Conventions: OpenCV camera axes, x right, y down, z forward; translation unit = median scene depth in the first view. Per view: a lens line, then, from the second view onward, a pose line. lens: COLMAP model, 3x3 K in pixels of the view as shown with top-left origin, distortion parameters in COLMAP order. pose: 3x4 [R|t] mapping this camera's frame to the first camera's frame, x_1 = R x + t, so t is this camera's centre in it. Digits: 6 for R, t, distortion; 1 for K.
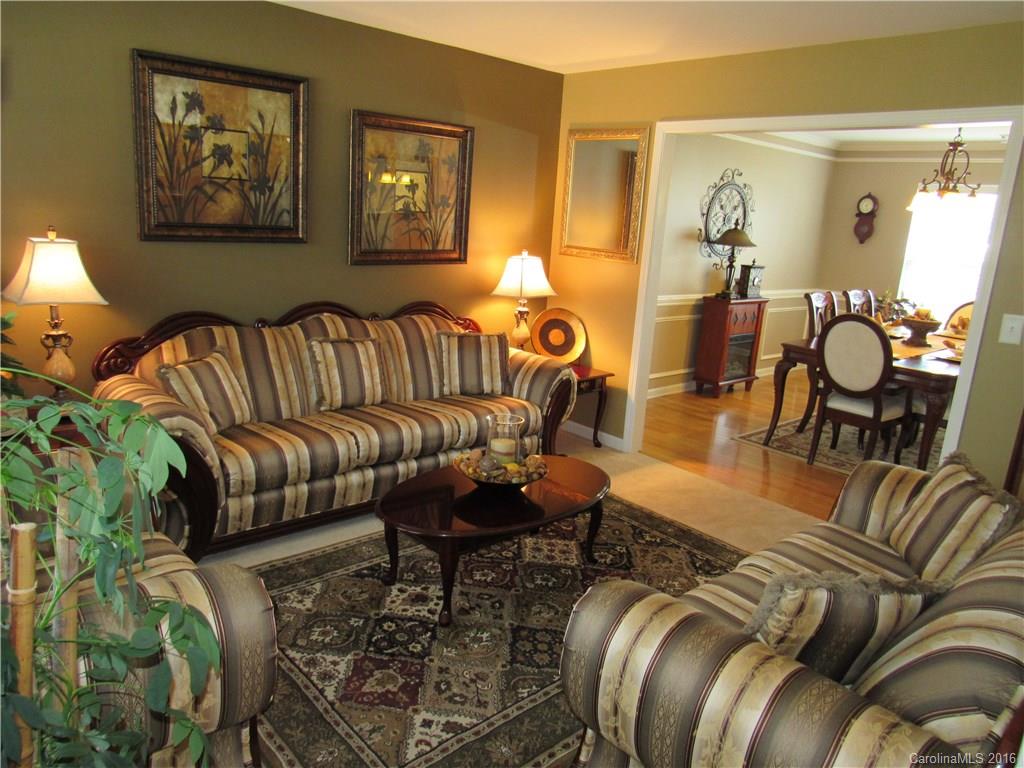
lens RADIAL K [[728.8, 0, 512.8], [0, 728.8, 388.5], [0, 0, 1]] dist [-0.022323, 0.000196]
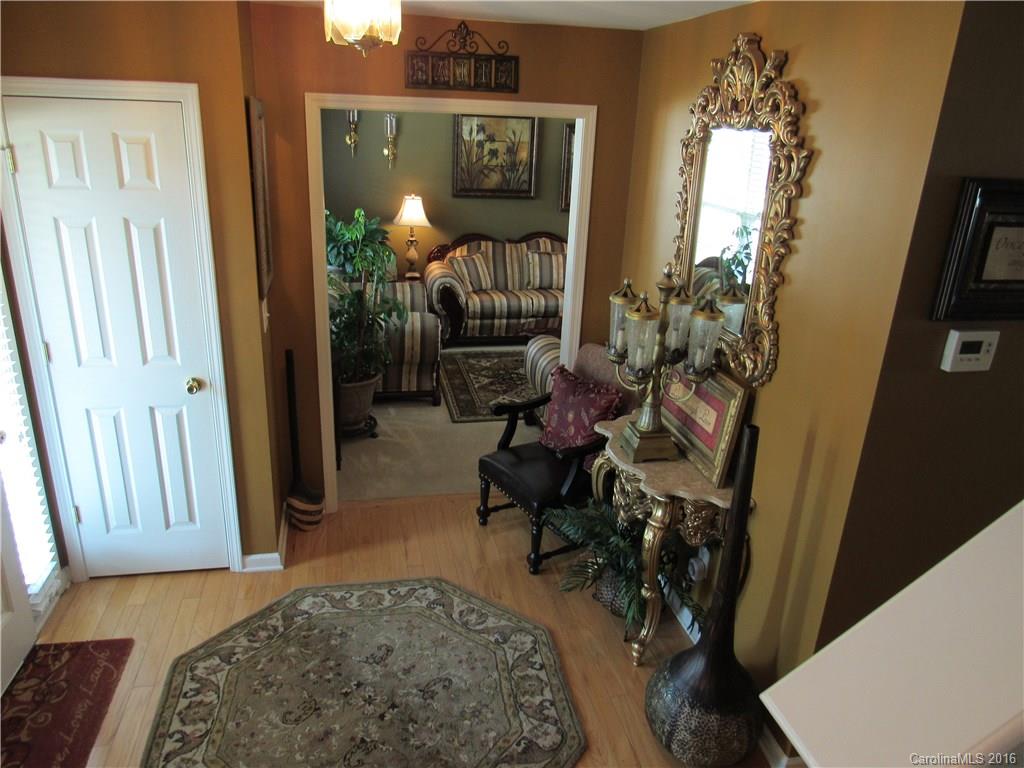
lens RADIAL K [[728.8, 0, 510.9], [0, 728.8, 383.2], [0, 0, 1]] dist [-0.022323, 0.000196]
pose [[0.868409, 0.141738, -0.475159, 0.685586], [-0.104349, 0.989054, 0.104321, 0.086677], [0.484745, -0.041011, 0.873694, -0.751050]]
